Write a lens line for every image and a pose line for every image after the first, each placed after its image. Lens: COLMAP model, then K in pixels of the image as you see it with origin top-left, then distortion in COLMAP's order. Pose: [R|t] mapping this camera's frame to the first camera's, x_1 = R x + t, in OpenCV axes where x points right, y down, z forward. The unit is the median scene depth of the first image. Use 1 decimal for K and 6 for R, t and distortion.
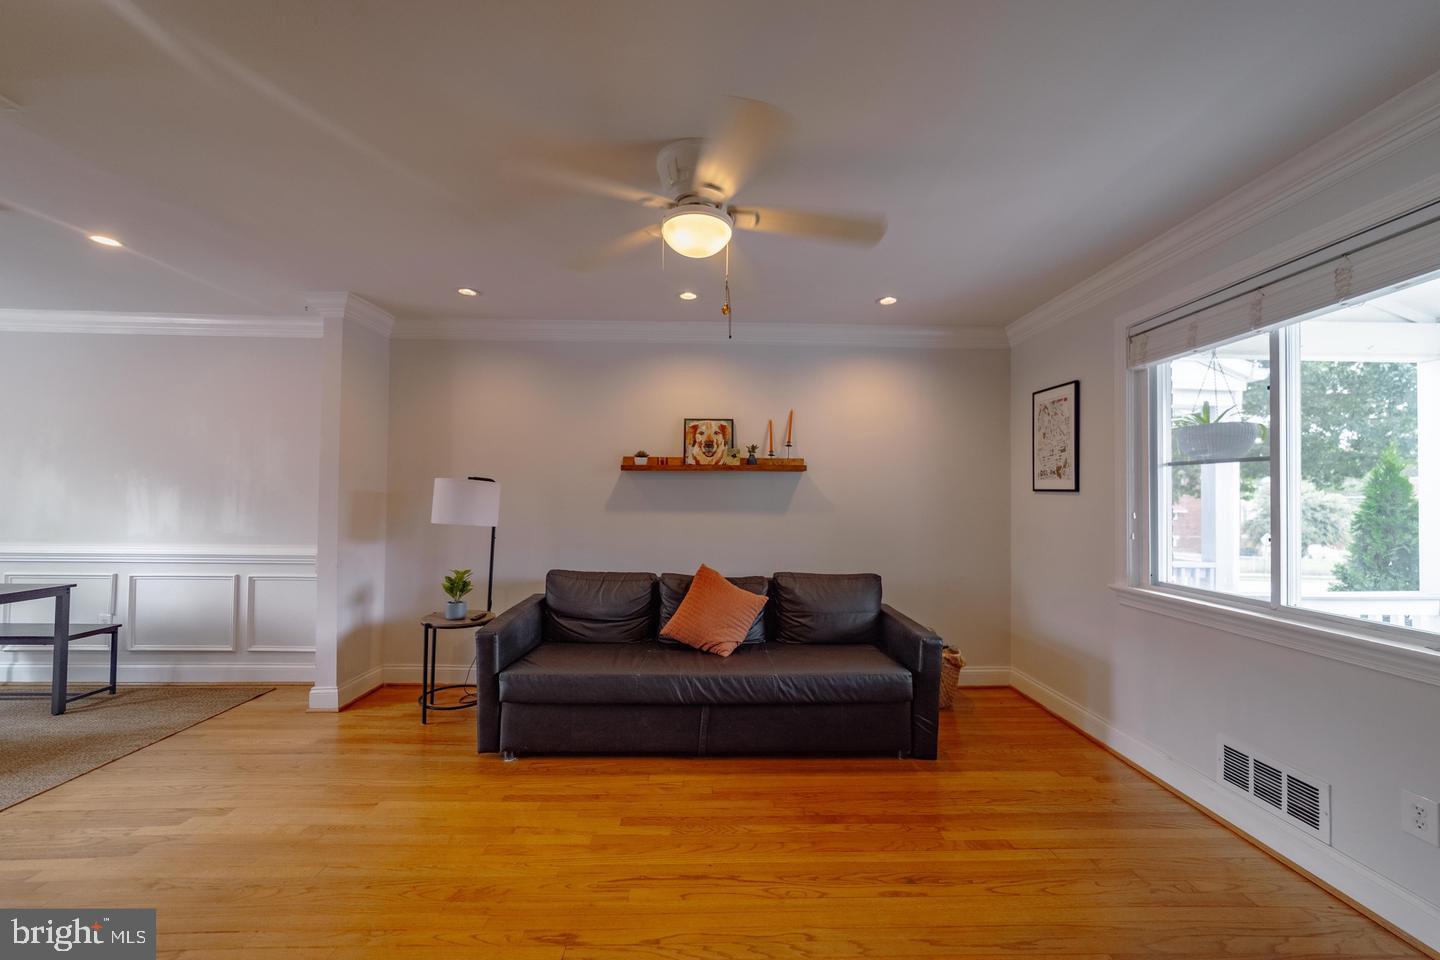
lens RADIAL K [[562.5, 0, 721.2], [0, 562.5, 495.3], [0, 0, 1]] dist [0.000255, -0.000006]
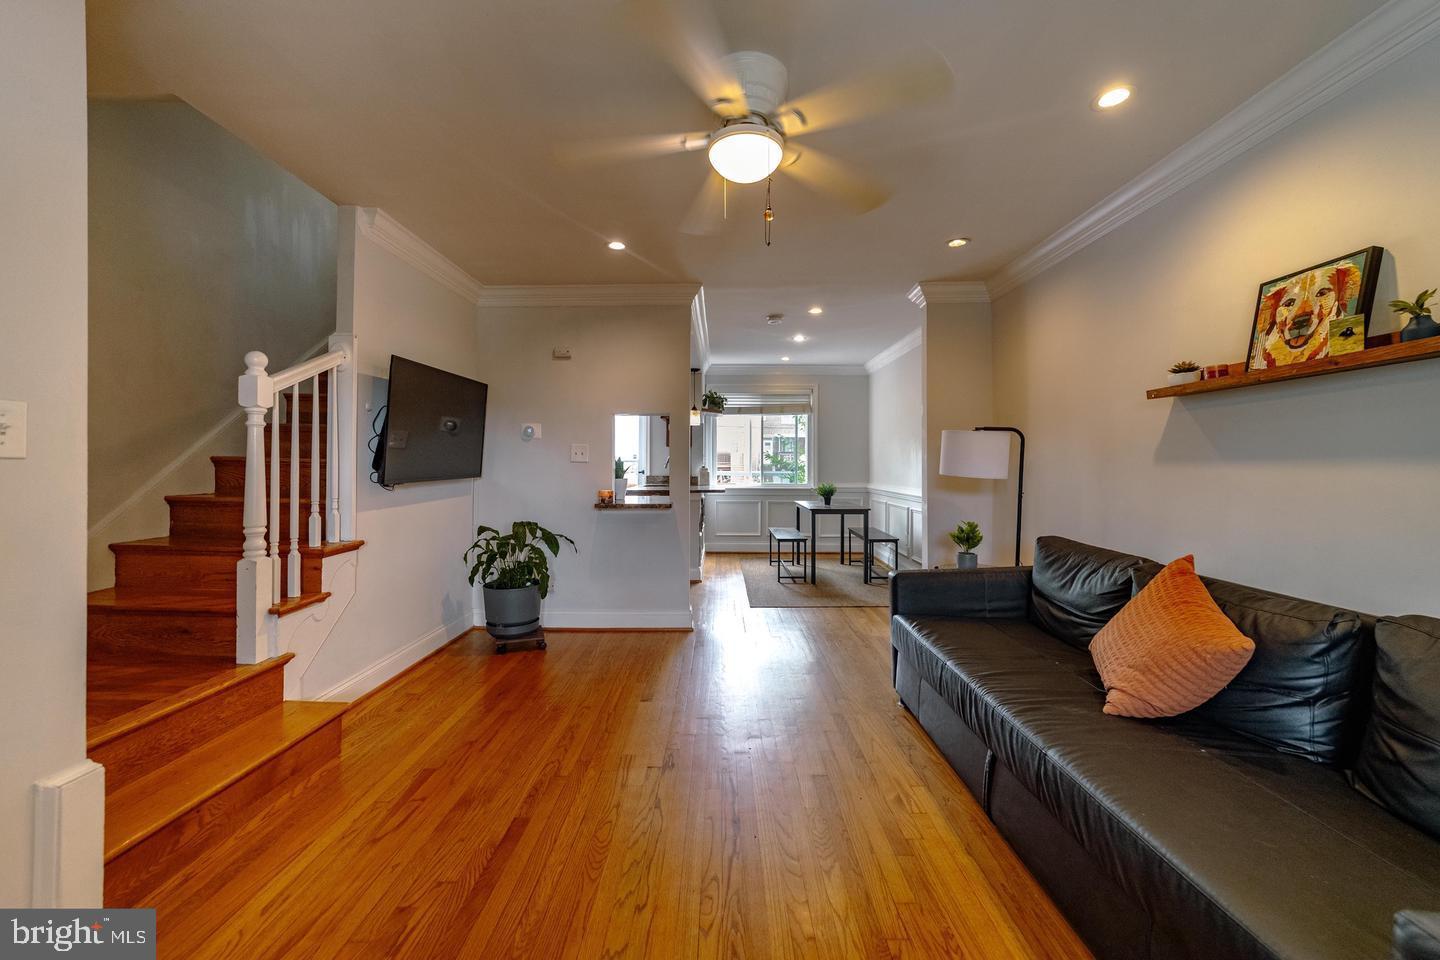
lens RADIAL K [[566.2, 0, 719.7], [0, 566.2, 463.5], [0, 0, 1]] dist [-0.000105, 0.000019]
pose [[-0.033755, -0.011922, -0.999359, 0.480508], [0.006931, 0.999902, -0.012163, 0.033801], [0.999406, -0.007337, -0.033669, 0.518661]]
